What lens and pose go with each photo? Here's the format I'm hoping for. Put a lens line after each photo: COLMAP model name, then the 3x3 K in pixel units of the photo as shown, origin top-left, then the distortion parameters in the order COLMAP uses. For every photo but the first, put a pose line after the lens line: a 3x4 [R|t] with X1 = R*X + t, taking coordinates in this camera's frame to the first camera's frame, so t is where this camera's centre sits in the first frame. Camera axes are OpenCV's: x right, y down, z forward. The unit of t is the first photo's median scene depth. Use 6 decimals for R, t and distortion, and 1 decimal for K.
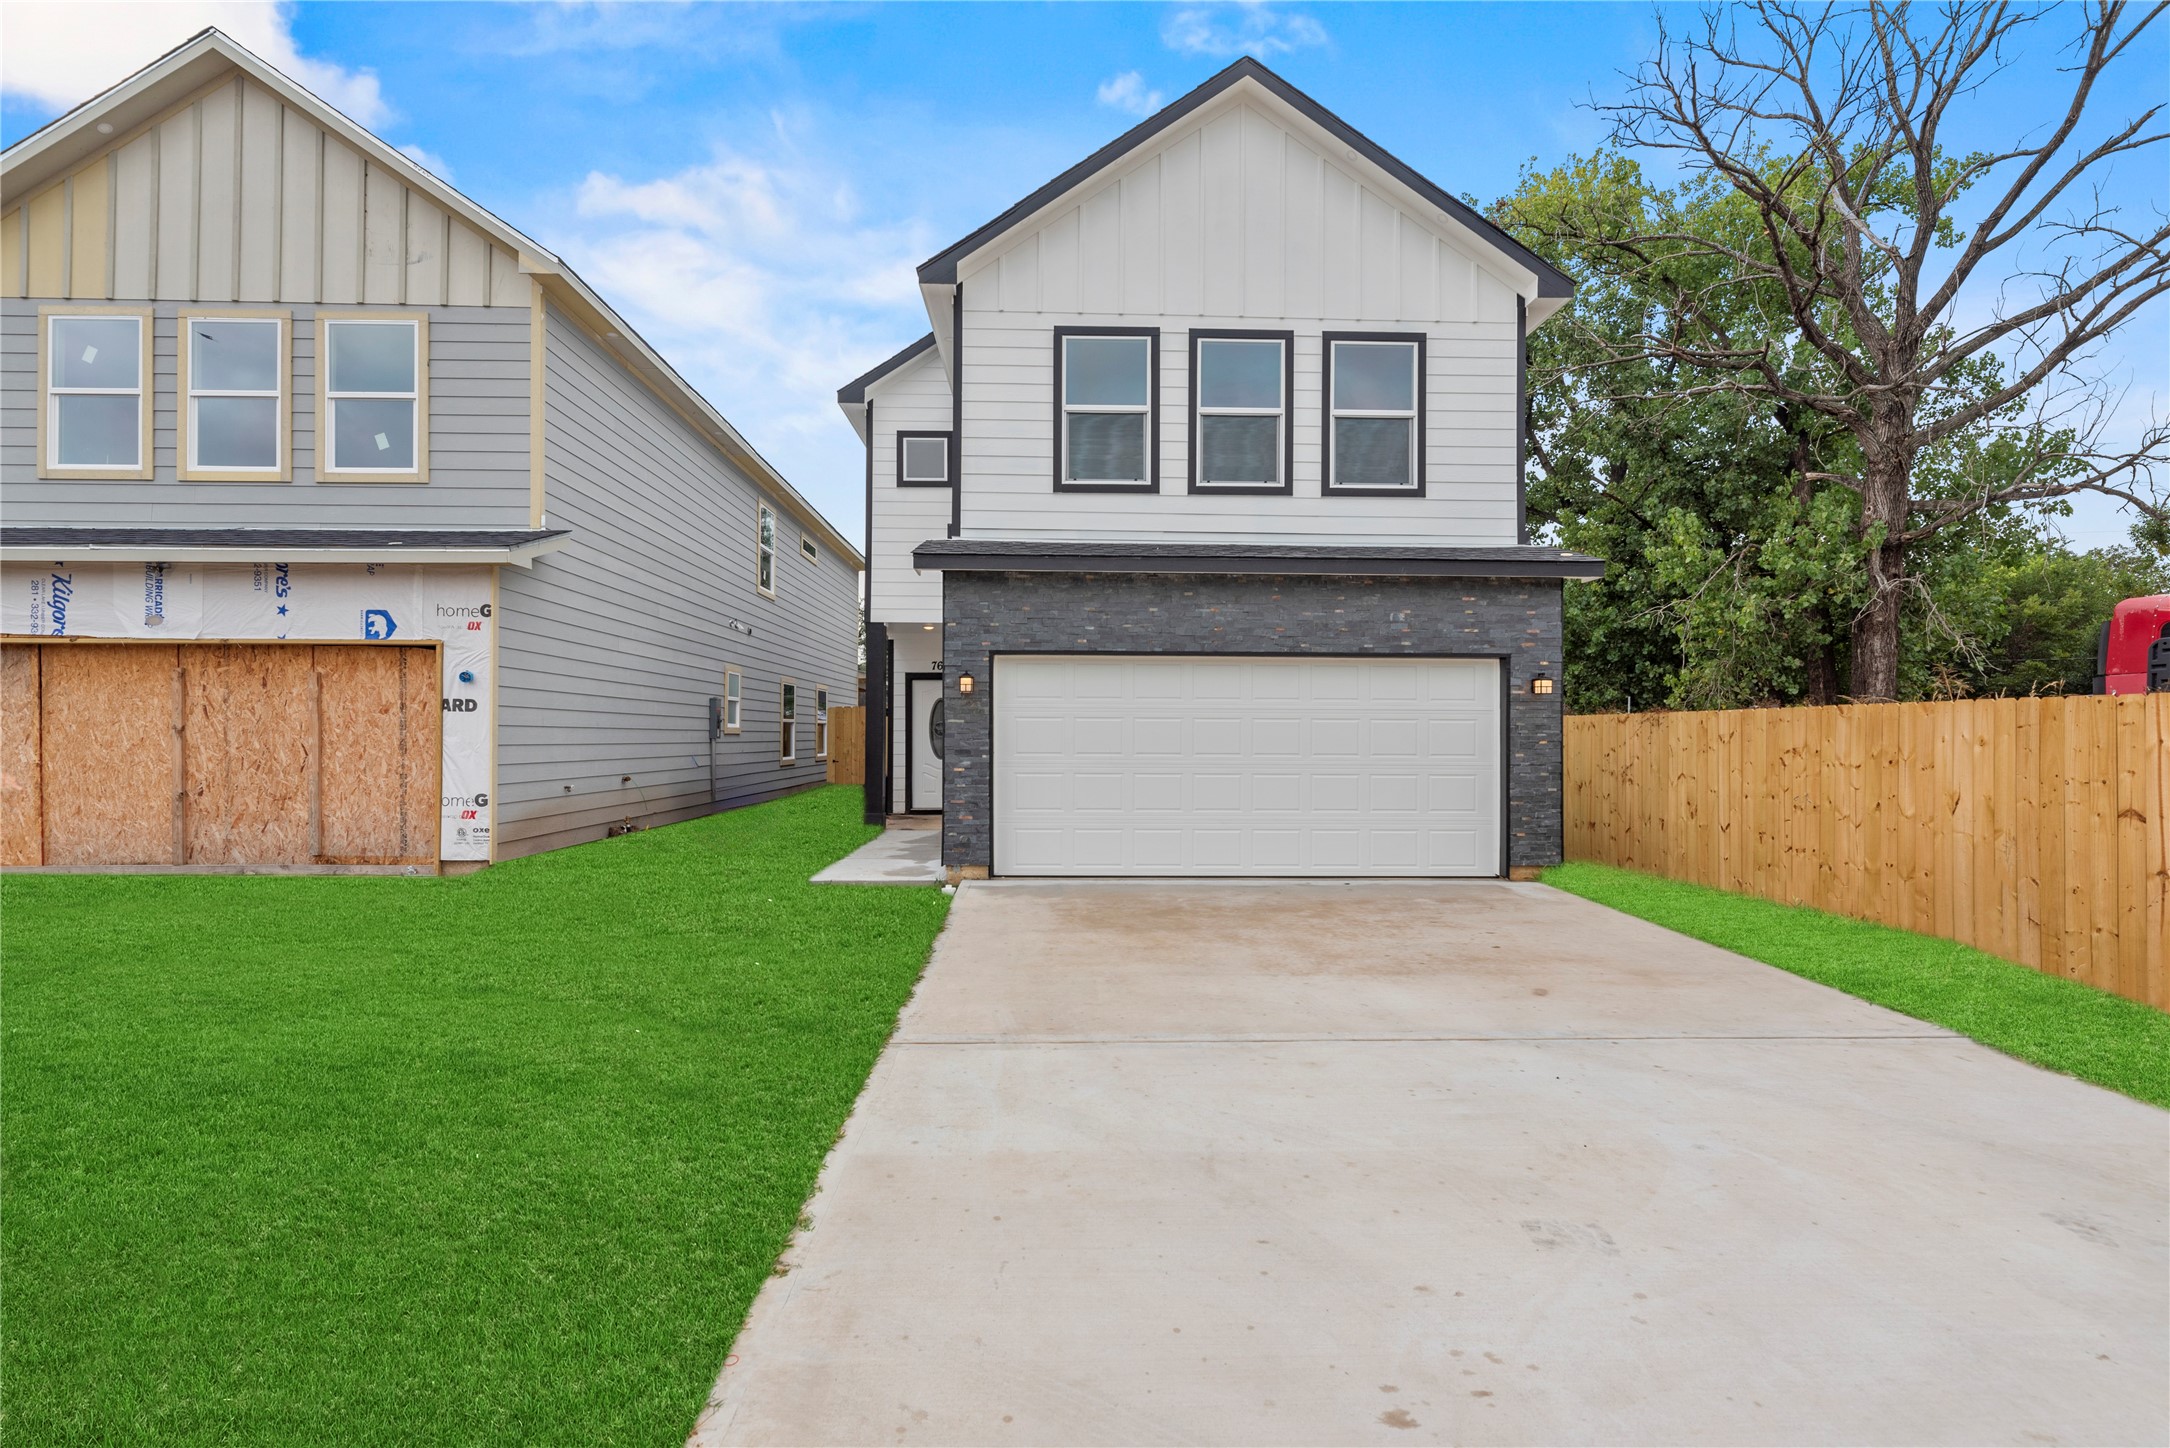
lens RADIAL K [[984.2, 0, 1085.0], [0, 984.2, 724.0], [0, 0, 1]] dist [-0.000167, 0.000110]
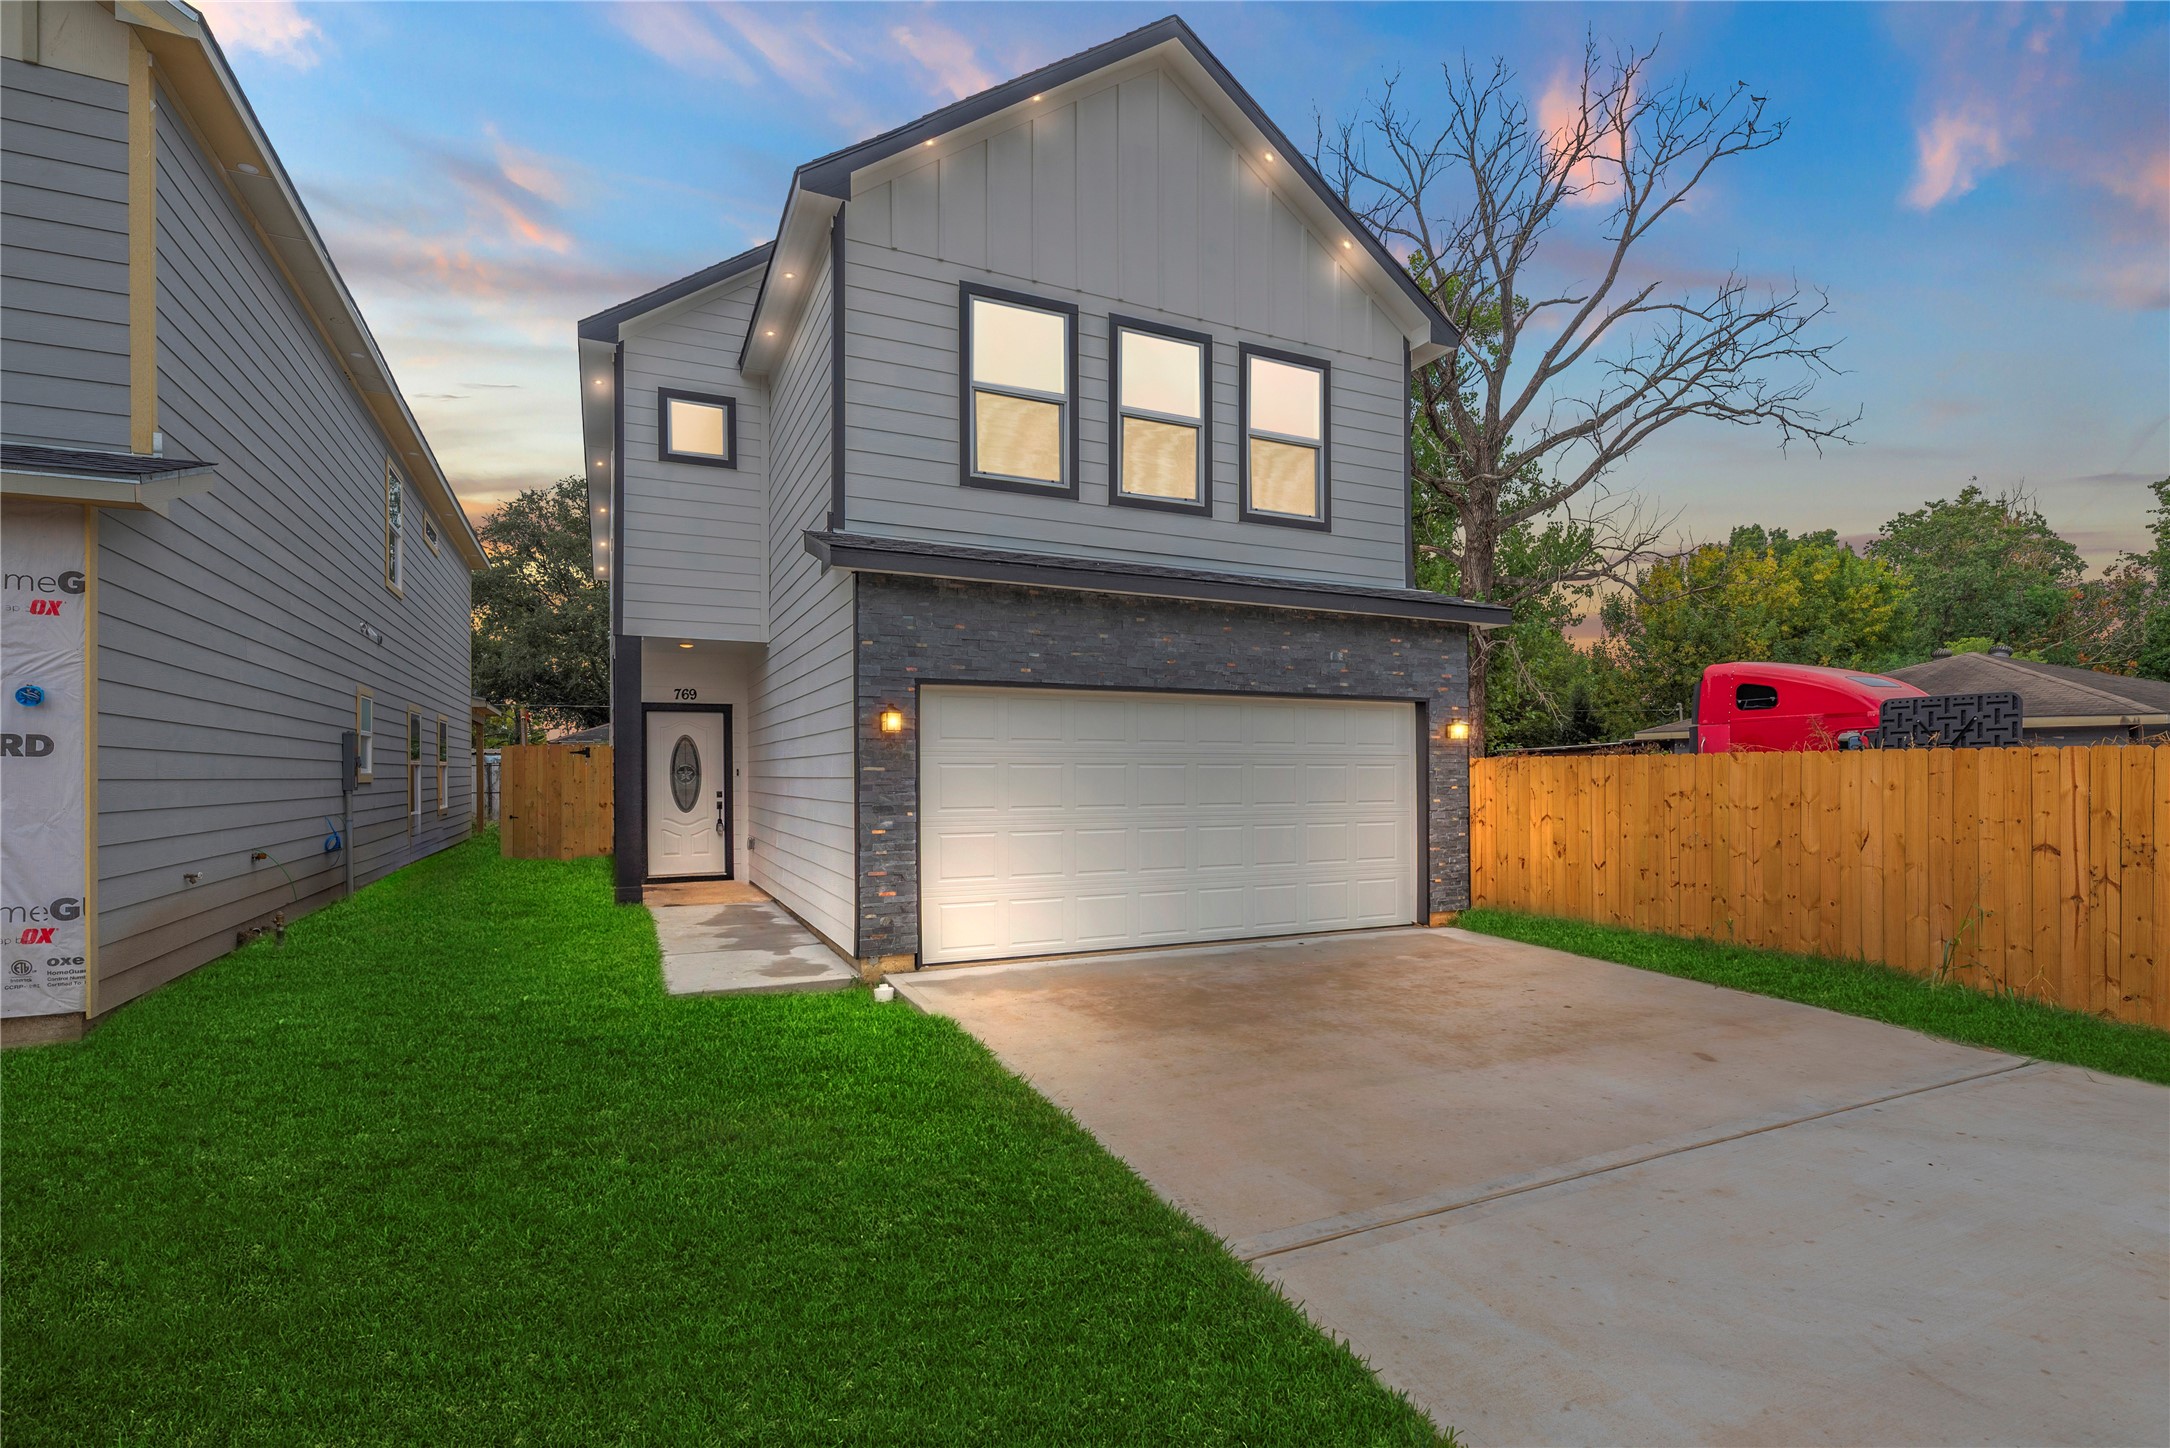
lens RADIAL K [[1007.6, 0, 1086.0], [0, 1007.6, 765.5], [0, 0, 1]] dist [0.000203, -0.000178]
pose [[0.917289, -0.003068, 0.398211, -0.287853], [0.001158, 0.999987, 0.005037, -0.009242], [-0.398221, -0.004160, 0.917280, 0.209331]]
